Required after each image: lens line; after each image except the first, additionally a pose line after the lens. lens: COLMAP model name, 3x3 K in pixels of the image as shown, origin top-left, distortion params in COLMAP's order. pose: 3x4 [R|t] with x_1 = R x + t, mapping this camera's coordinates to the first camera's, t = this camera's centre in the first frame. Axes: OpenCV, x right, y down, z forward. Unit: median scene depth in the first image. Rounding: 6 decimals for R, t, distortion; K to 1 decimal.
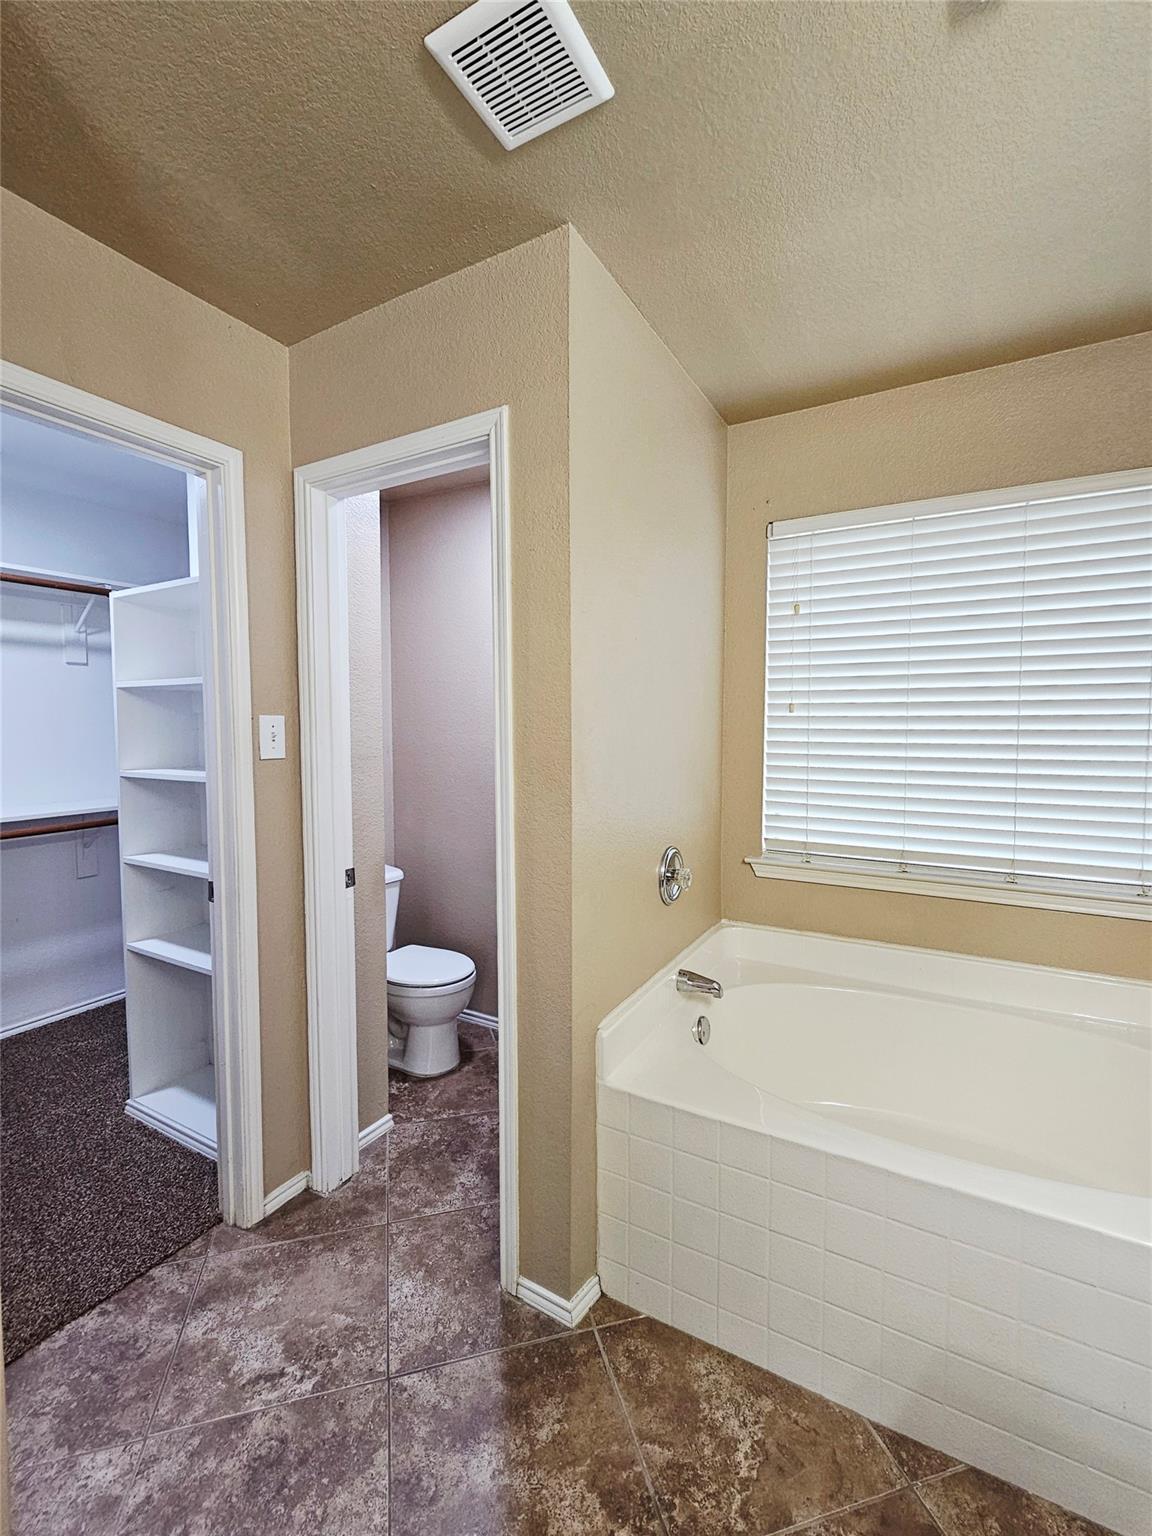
lens RADIAL K [[667.8, 0, 563.0], [0, 667.8, 759.2], [0, 0, 1]] dist [-0.001390, -0.000837]
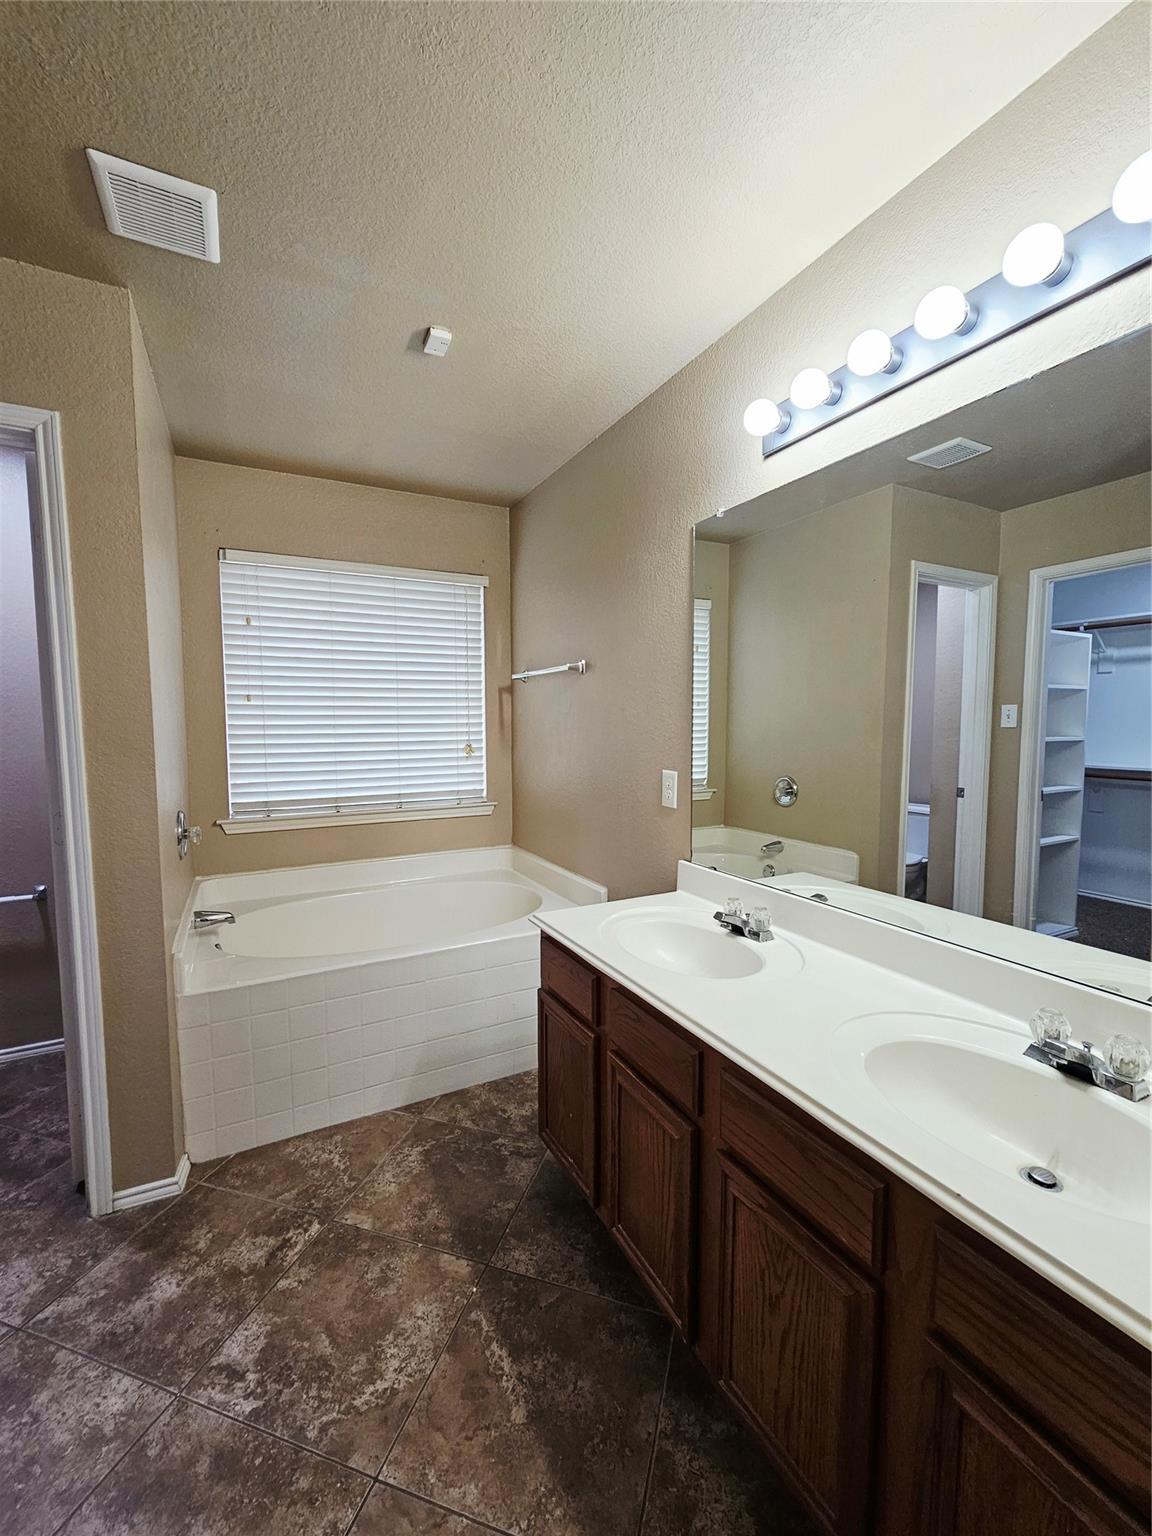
lens RADIAL K [[629.4, 0, 563.6], [0, 629.4, 758.3], [0, 0, 1]] dist [0.001922, -0.000478]
pose [[0.546724, -0.053006, 0.835634, -0.534409], [0.053496, 0.998167, 0.028316, 0.057275], [-0.835602, 0.029222, 0.548557, -0.253759]]
